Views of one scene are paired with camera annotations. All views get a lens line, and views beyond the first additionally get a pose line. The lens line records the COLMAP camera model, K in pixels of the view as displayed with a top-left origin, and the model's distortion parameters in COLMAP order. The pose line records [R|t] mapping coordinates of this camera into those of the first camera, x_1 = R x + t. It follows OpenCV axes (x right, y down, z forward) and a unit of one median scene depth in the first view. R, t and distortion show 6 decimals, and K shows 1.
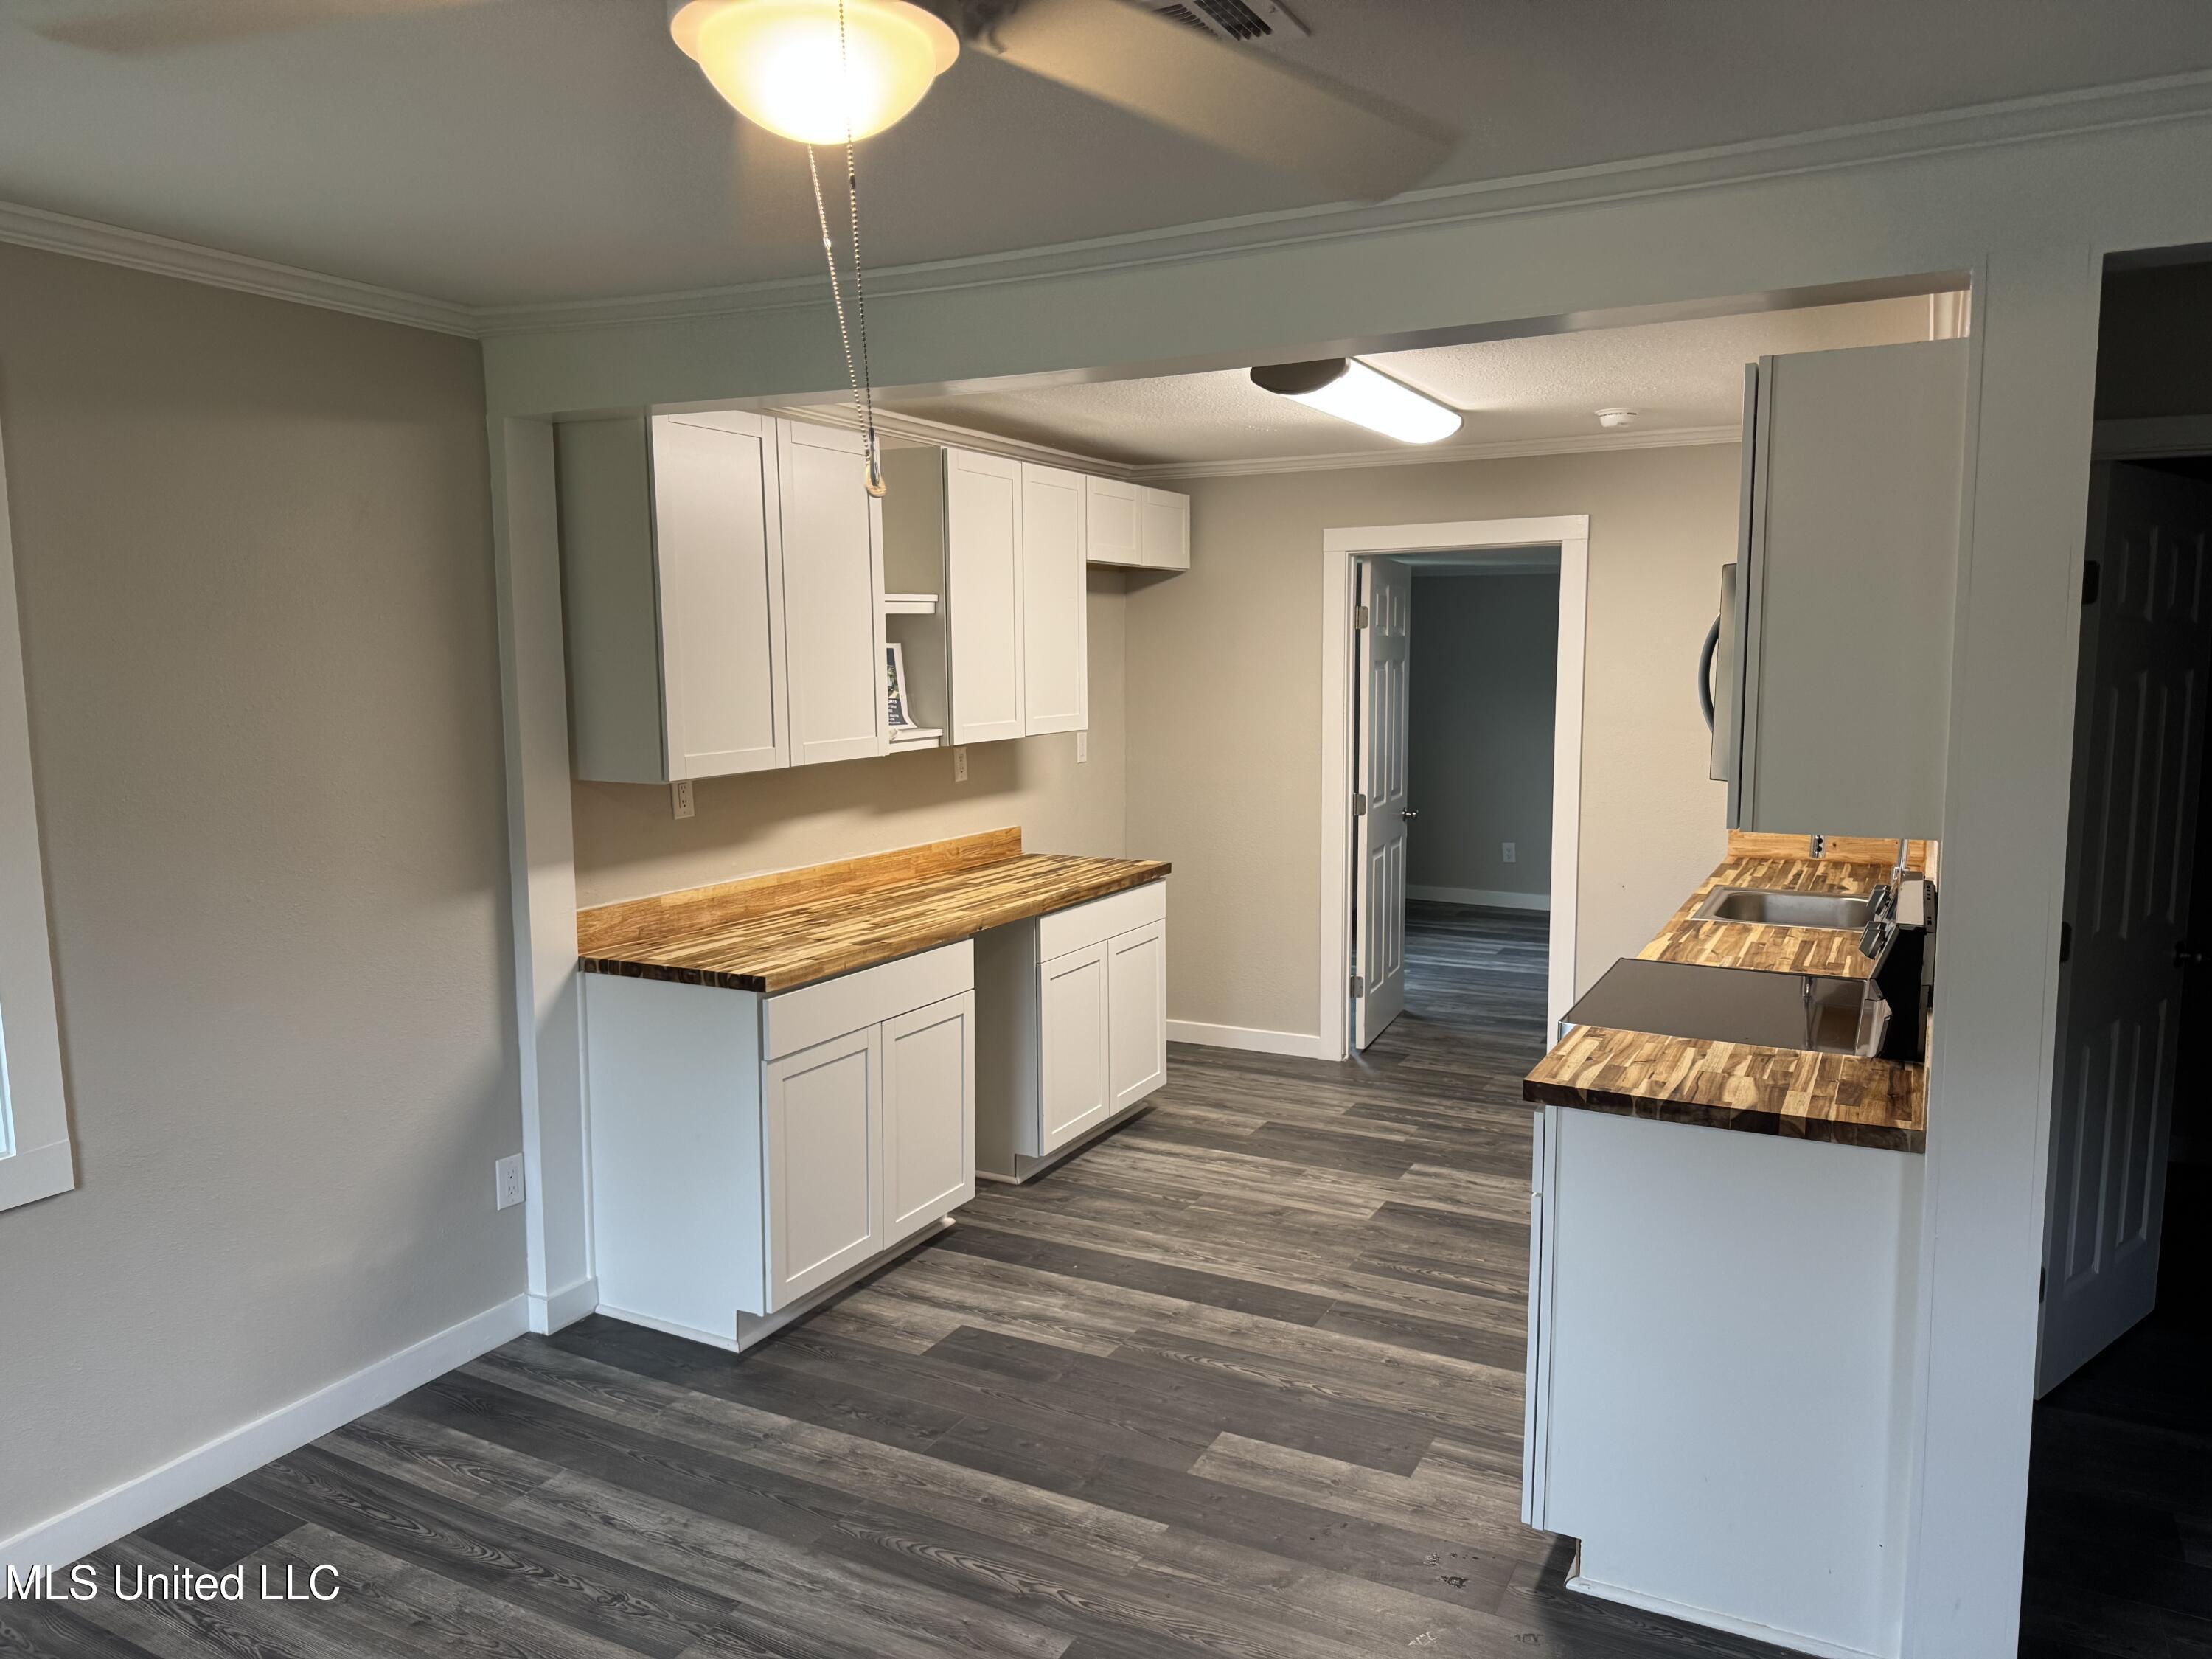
lens RADIAL K [[1569.3, 0, 1102.8], [0, 1569.3, 838.8], [0, 0, 1]] dist [0.087723, -0.116672]
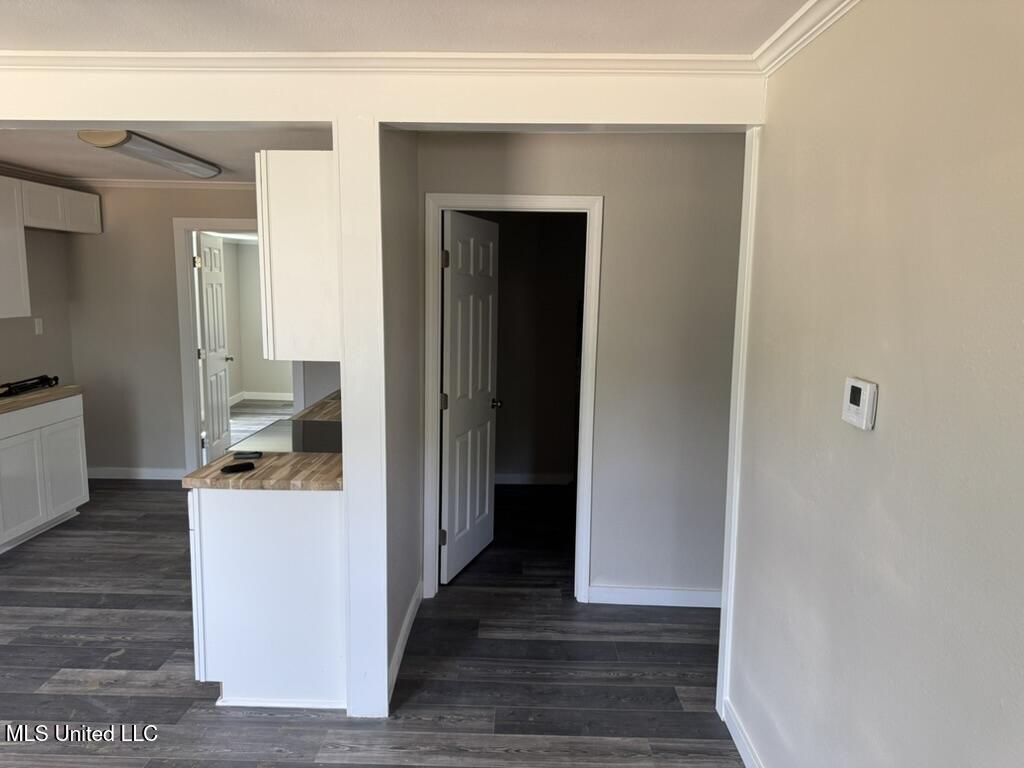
lens RADIAL K [[726.5, 0, 510.5], [0, 726.5, 388.3], [0, 0, 1]] dist [0.087723, -0.116672]
pose [[0.895896, -0.046596, 0.441814, 0.137866], [0.036371, 0.998839, 0.031590, 0.008776], [-0.442773, -0.012232, 0.896550, -0.058119]]
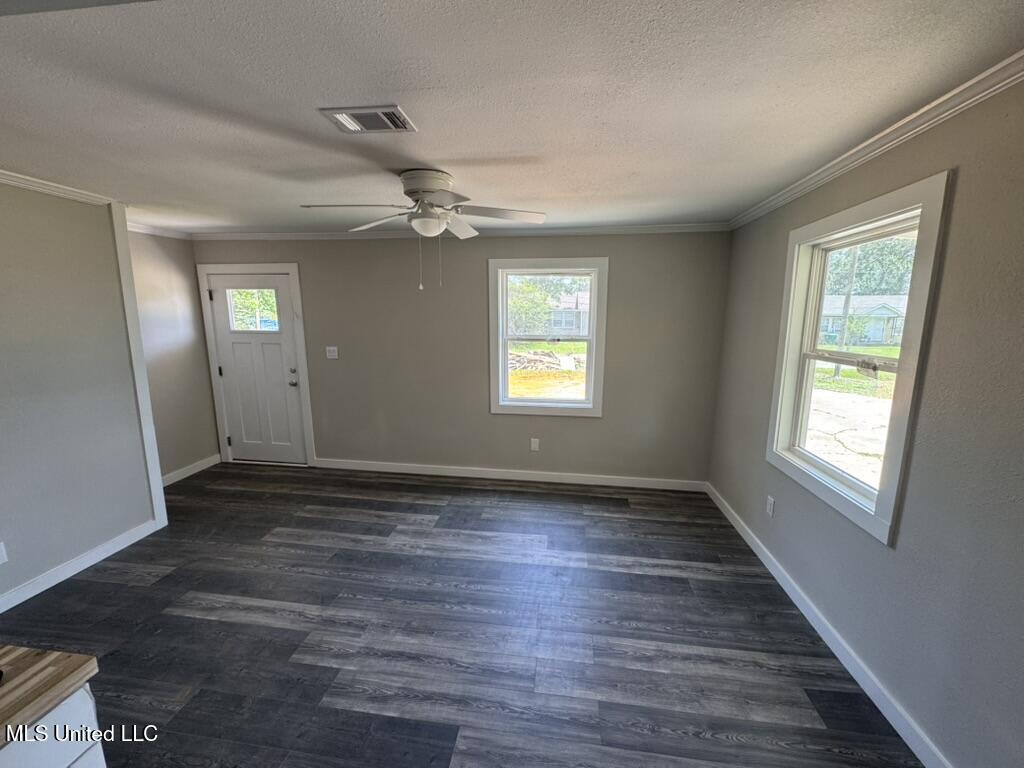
lens RADIAL K [[408.7, 0, 513.3], [0, 408.7, 383.8], [0, 0, 1]] dist [-0.001282, 0.000425]
pose [[-0.940012, 0.061254, -0.335597, 0.029161], [-0.038677, 0.958269, 0.283240, -0.094840], [0.338942, 0.279229, -0.898415, 0.809738]]
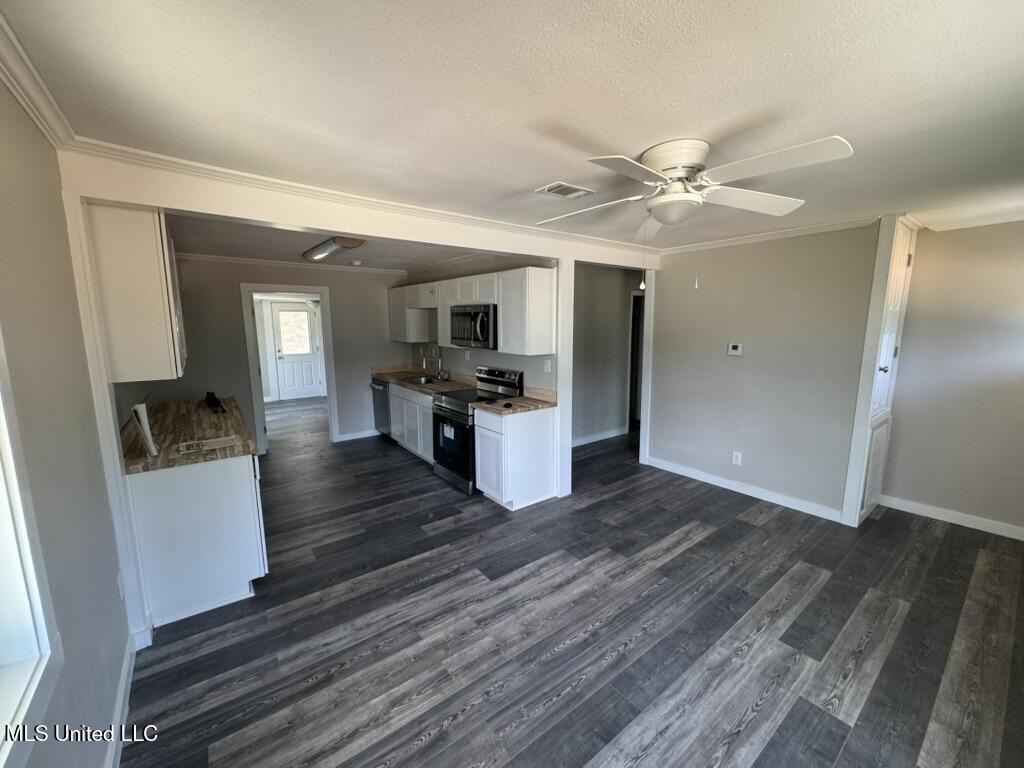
lens RADIAL K [[408.7, 0, 513.3], [0, 408.7, 383.8], [0, 0, 1]] dist [-0.001282, 0.000425]
pose [[0.415486, -0.127718, 0.900588, -0.496565], [0.111819, 0.989755, 0.088776, -0.021360], [-0.902700, 0.063817, 0.425511, 0.264561]]
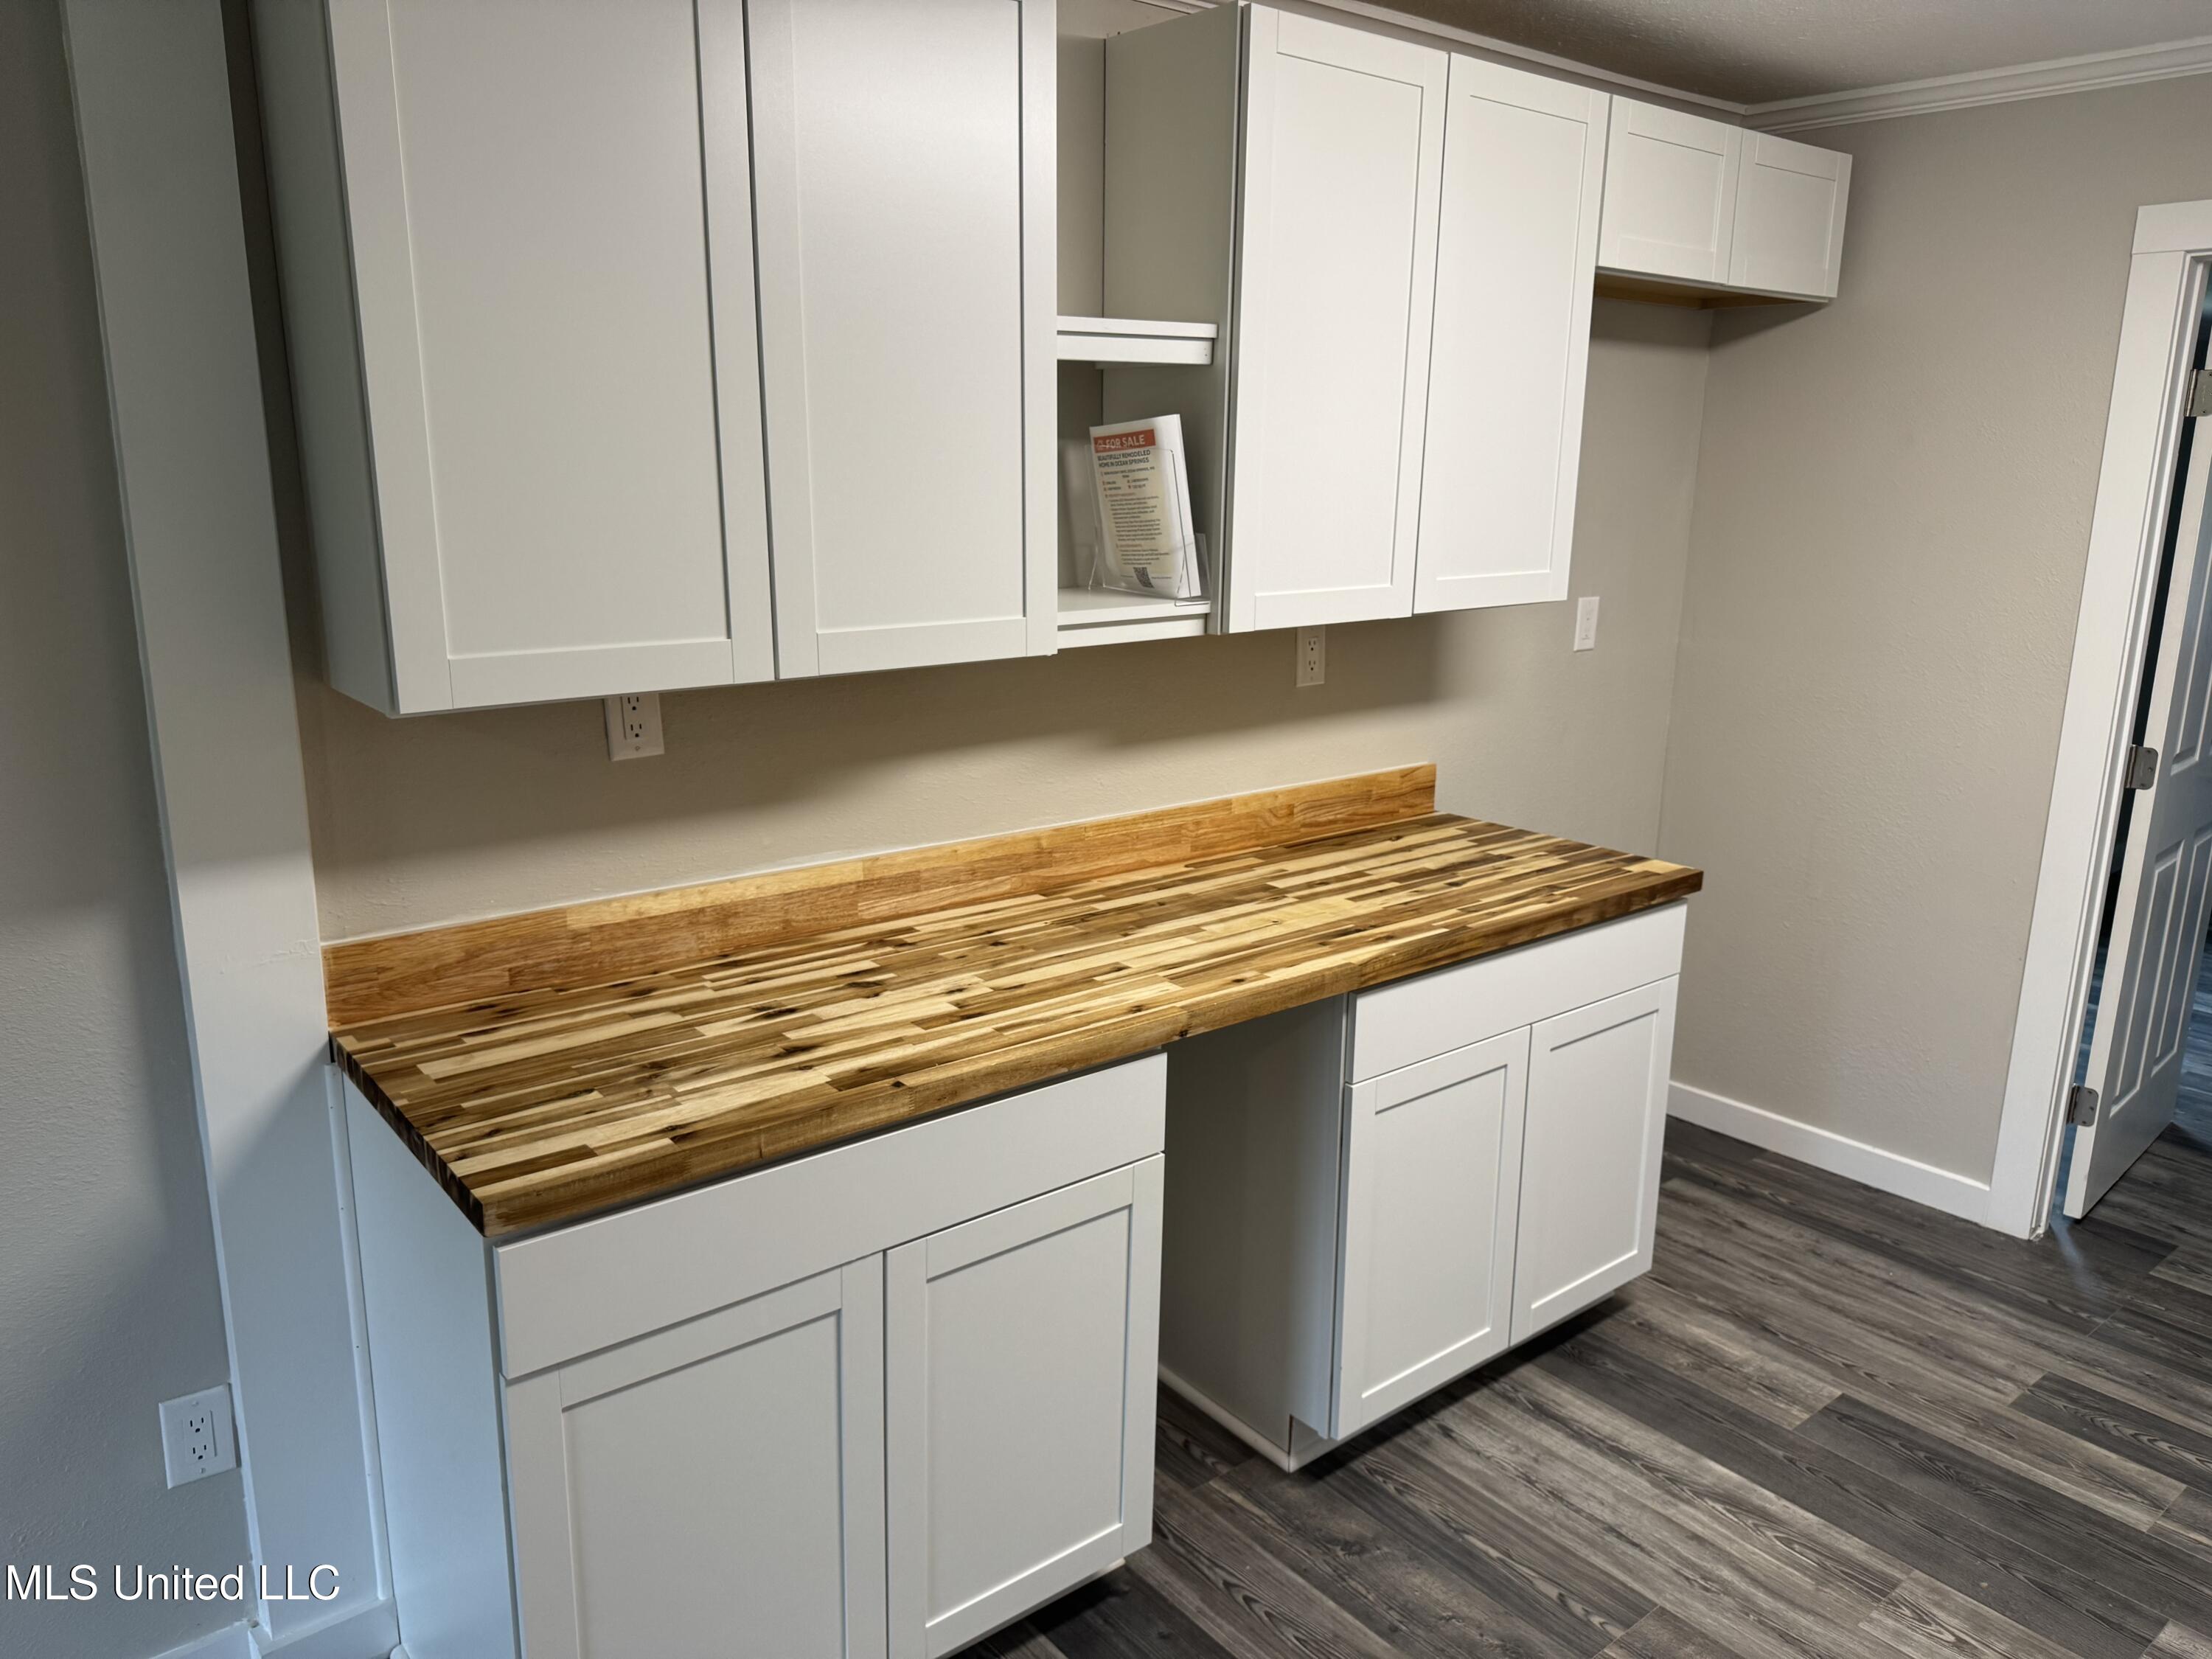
lens RADIAL K [[1569.3, 0, 1102.8], [0, 1569.3, 838.8], [0, 0, 1]] dist [0.087723, -0.116672]
pose [[0.918712, 0.111729, -0.378795, 0.071006], [-0.066285, 0.989164, 0.130996, -0.060530], [0.389327, -0.095239, 0.916163, 0.534955]]
